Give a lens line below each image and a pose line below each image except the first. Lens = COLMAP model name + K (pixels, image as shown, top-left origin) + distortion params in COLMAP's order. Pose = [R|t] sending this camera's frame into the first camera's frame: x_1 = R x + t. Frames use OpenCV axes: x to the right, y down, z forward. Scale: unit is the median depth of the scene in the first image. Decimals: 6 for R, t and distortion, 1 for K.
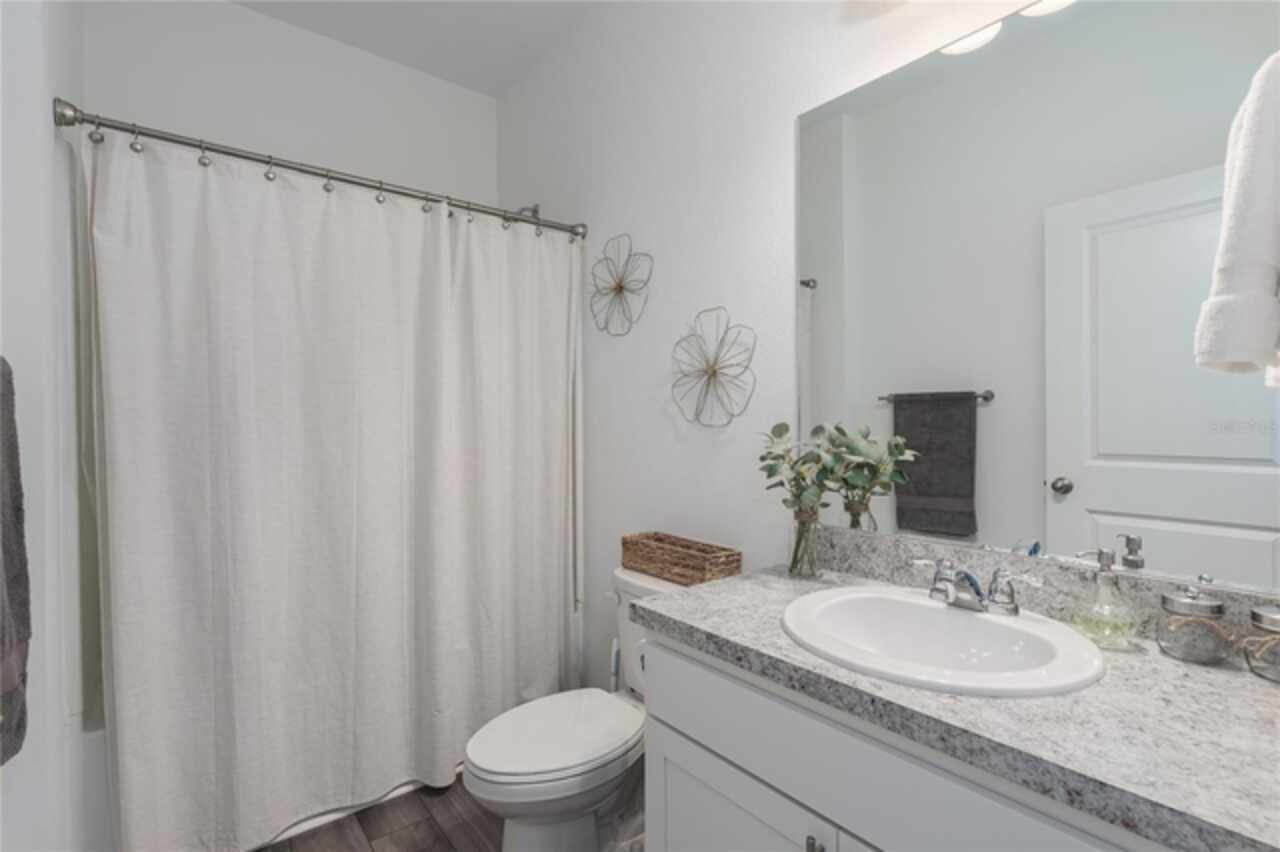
lens RADIAL K [[590.0, 0, 636.7], [0, 590.0, 430.0], [0, 0, 1]] dist [0.000199, 0.000164]
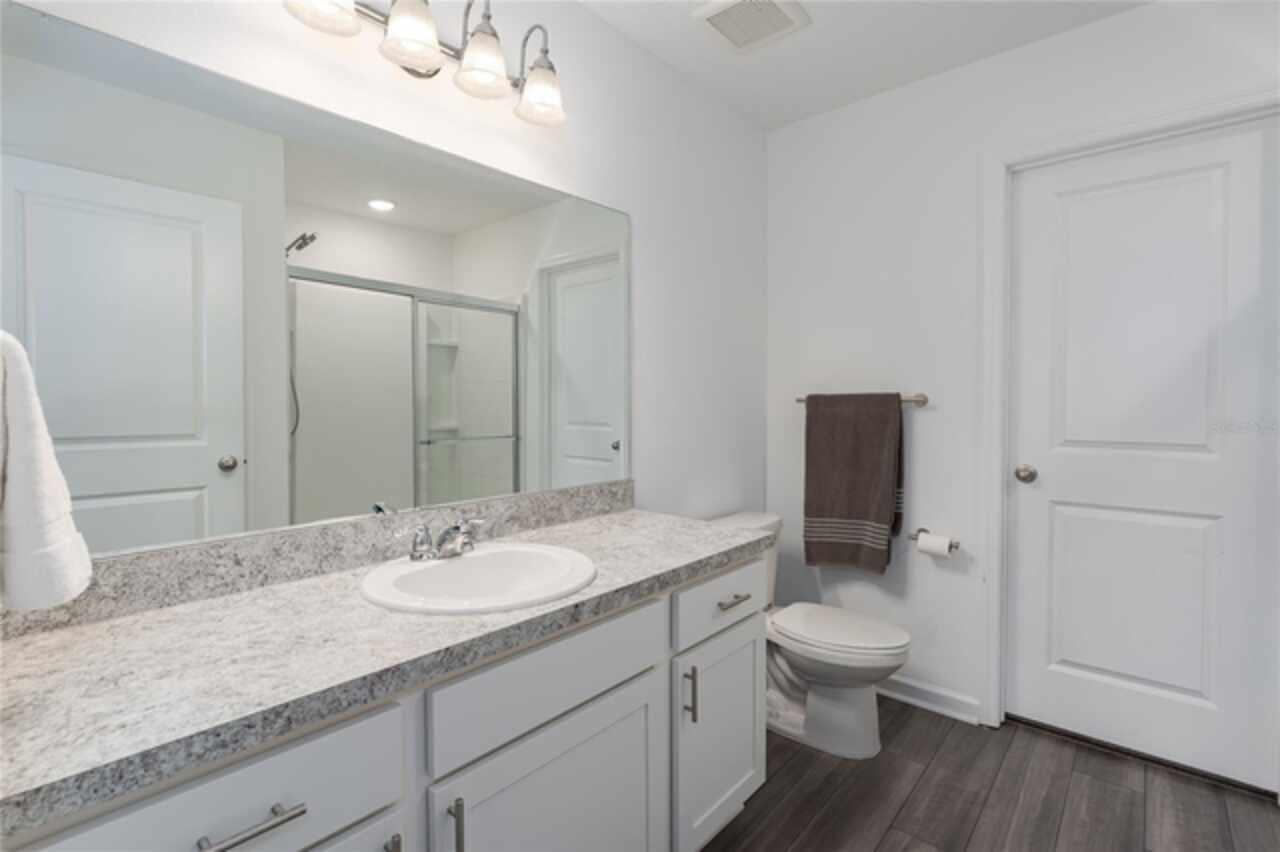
lens RADIAL K [[590.0, 0, 636.1], [0, 590.0, 420.1], [0, 0, 1]] dist [0.000199, 0.000164]
pose [[-0.197571, -0.038783, 0.979521, -0.594764], [0.001139, 0.999207, 0.039792, -0.027416], [-0.980288, 0.008977, -0.197370, 0.688991]]
